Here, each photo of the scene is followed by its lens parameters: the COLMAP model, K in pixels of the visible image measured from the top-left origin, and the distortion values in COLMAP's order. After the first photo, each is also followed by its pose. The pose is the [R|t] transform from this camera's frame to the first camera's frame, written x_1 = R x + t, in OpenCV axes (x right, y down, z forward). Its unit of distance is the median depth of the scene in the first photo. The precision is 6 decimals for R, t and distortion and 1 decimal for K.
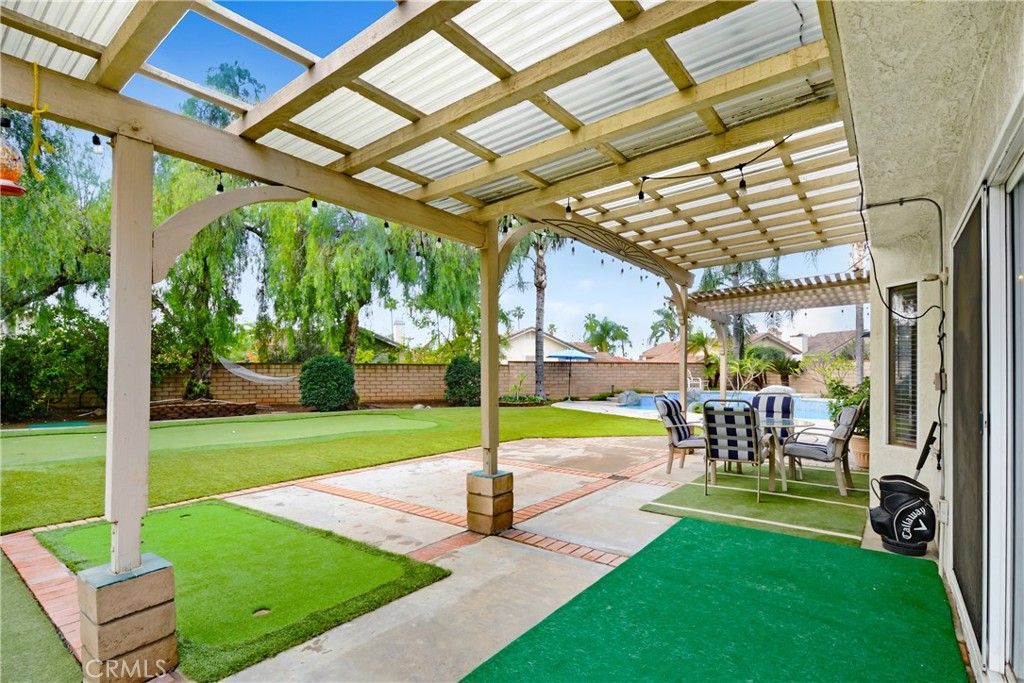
lens RADIAL K [[485.9, 0, 513.3], [0, 485.9, 319.8], [0, 0, 1]] dist [0.044278, -0.025074]
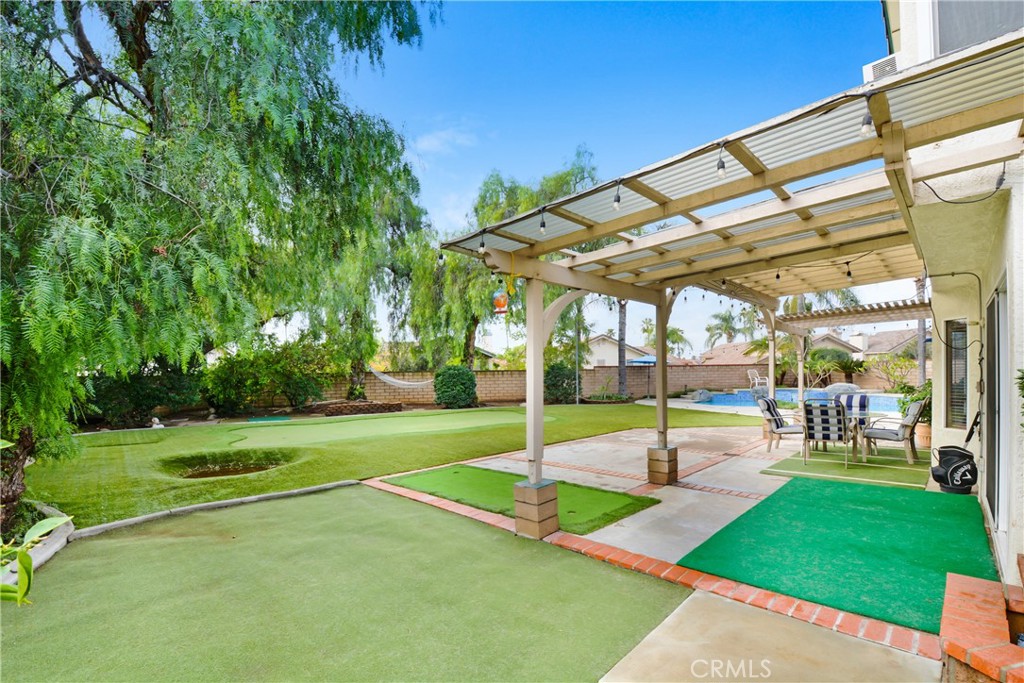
lens RADIAL K [[435.1, 0, 512.0], [0, 435.1, 341.5], [0, 0, 1]] dist [-0.000211, 0.000151]
pose [[0.989439, -0.028542, -0.142114, -0.254581], [0.033278, 0.998963, 0.031060, -0.068041], [0.141080, -0.035461, 0.989363, -0.352647]]
